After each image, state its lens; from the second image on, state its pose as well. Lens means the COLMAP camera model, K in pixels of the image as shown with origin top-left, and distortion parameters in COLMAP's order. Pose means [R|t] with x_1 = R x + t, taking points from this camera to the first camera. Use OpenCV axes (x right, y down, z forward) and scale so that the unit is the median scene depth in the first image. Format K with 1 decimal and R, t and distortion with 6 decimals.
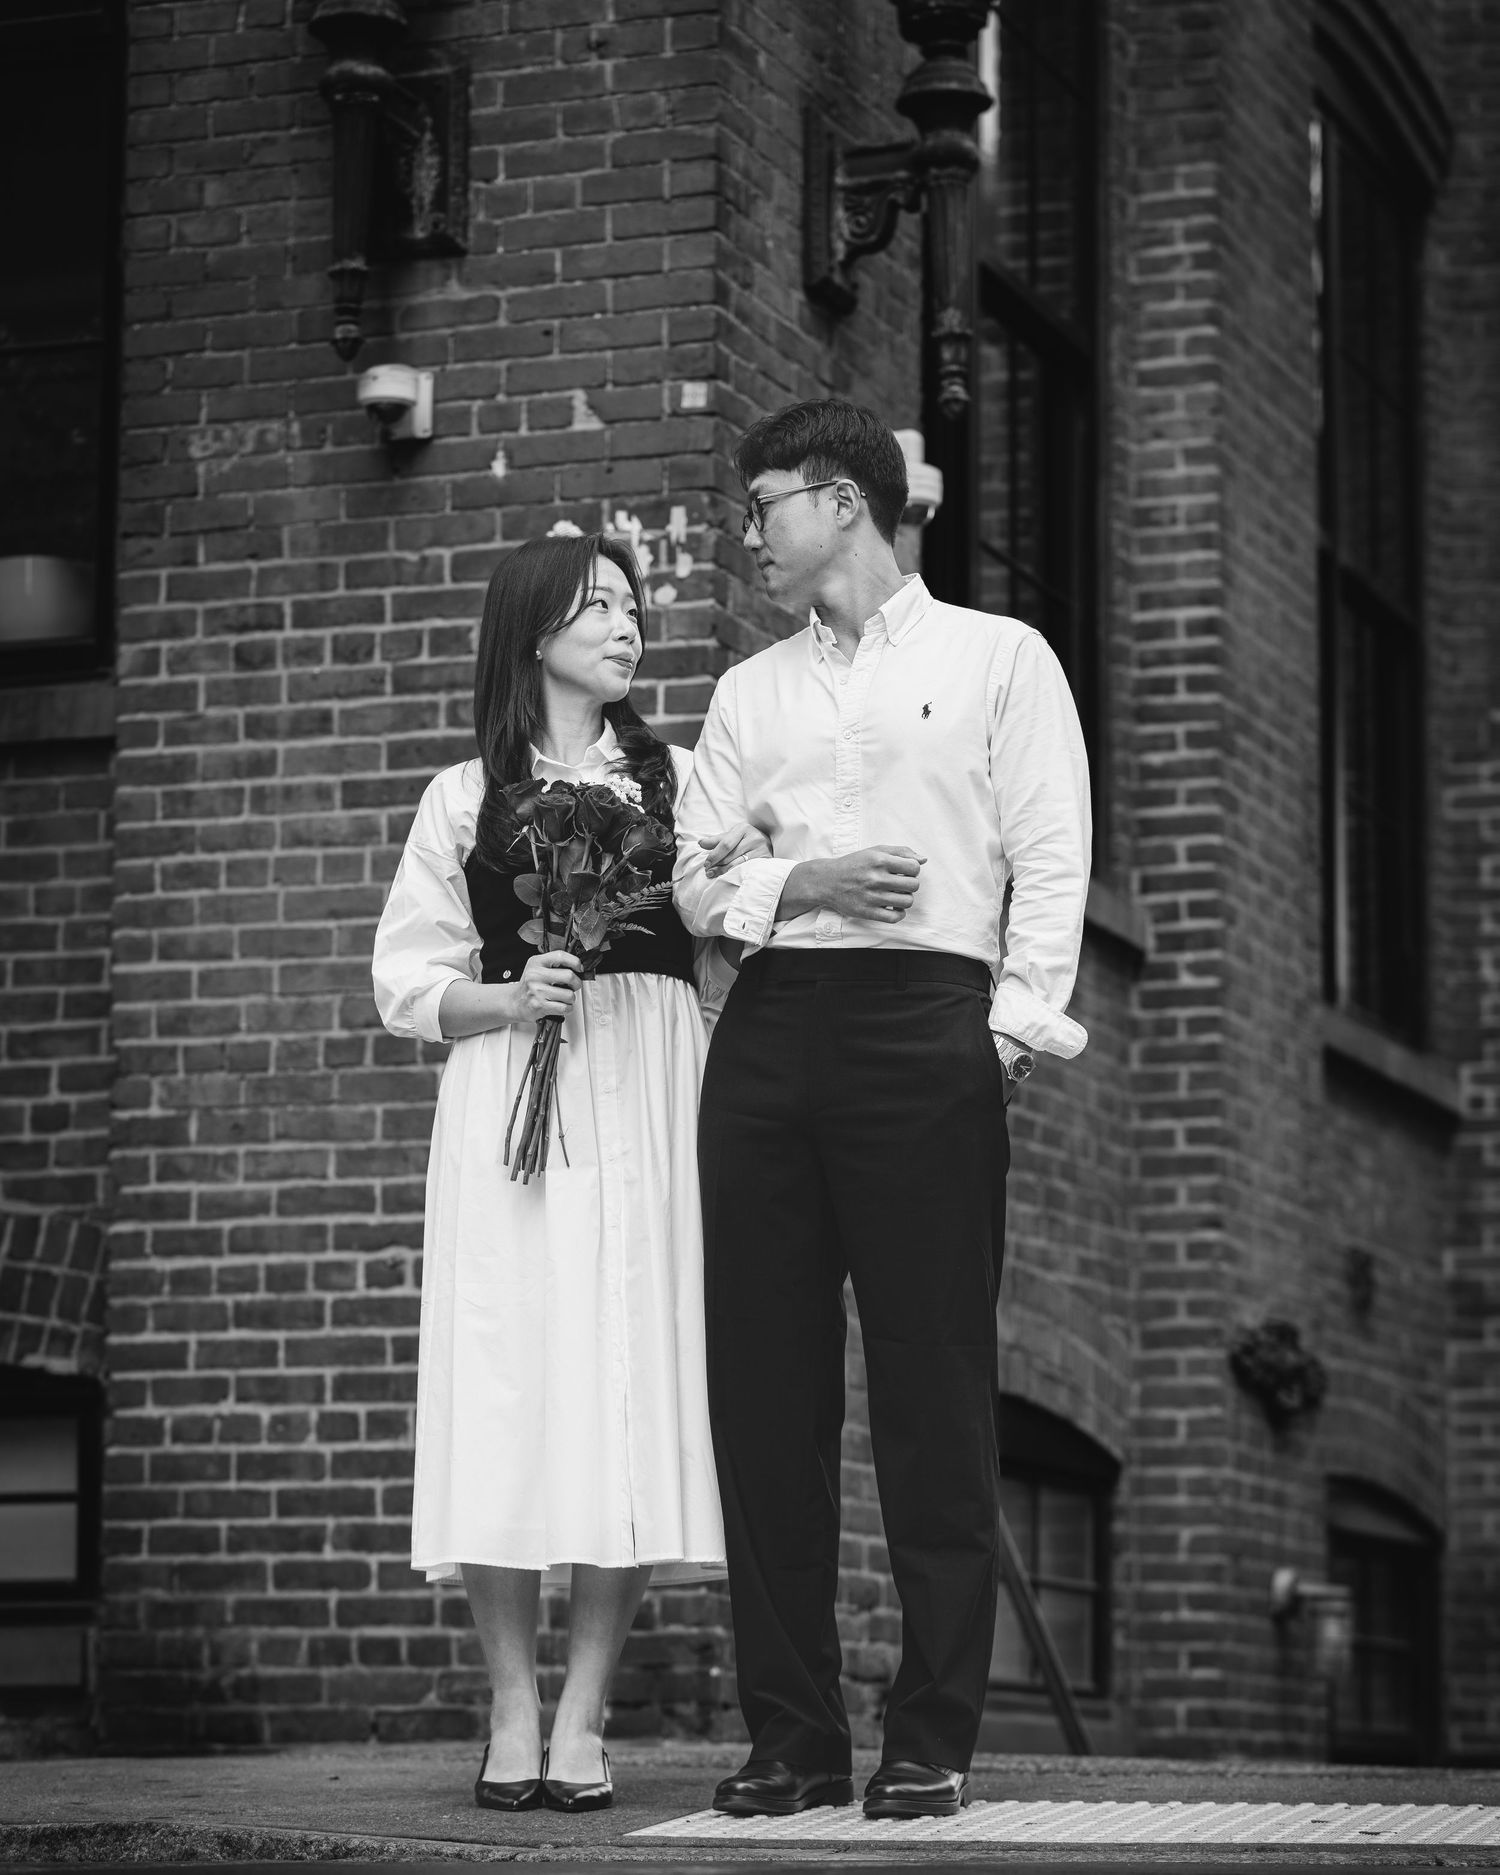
lens RADIAL K [[5946.7, 0, 753.6], [0, 5946.7, 1122.9], [0, 0, 1]] dist [-0.027035, 0.286374]
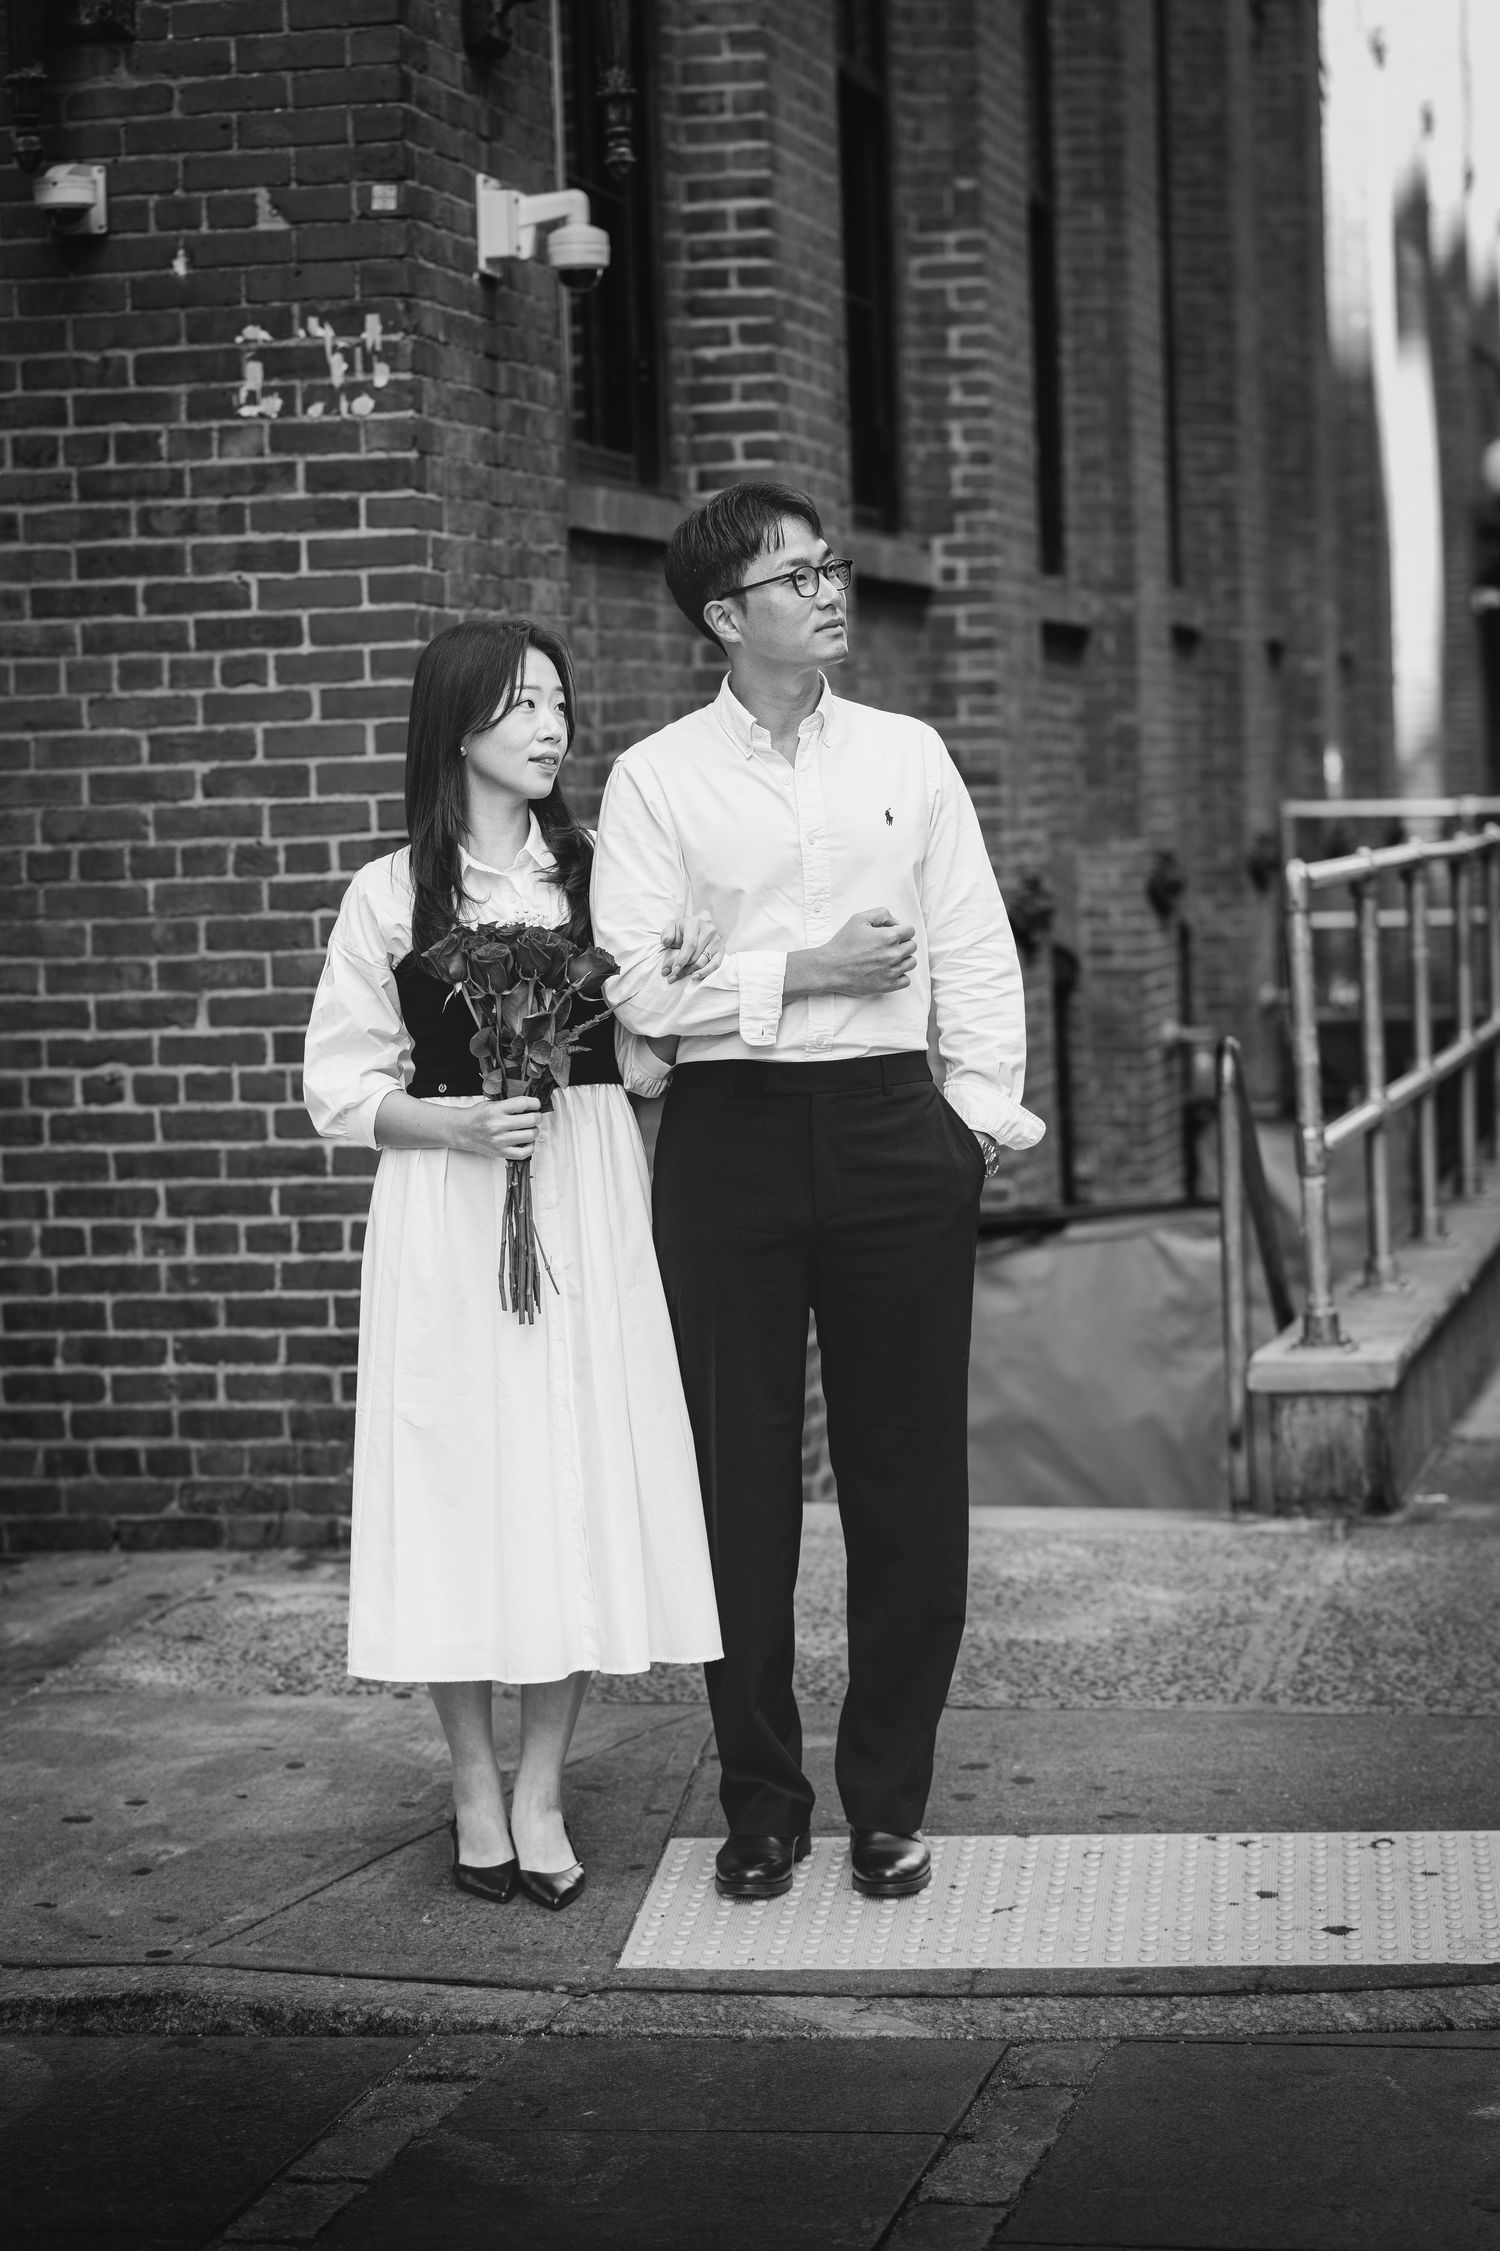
lens RADIAL K [[5940.2, 0, 750.0], [0, 5940.2, 1125.5], [0, 0, 1]] dist [0.004709, -0.200277]
pose [[0.986620, -0.048444, 0.155674, -0.109845], [0.017647, 0.980957, 0.193420, -0.159588], [-0.162079, -0.188085, 0.968687, 0.009314]]
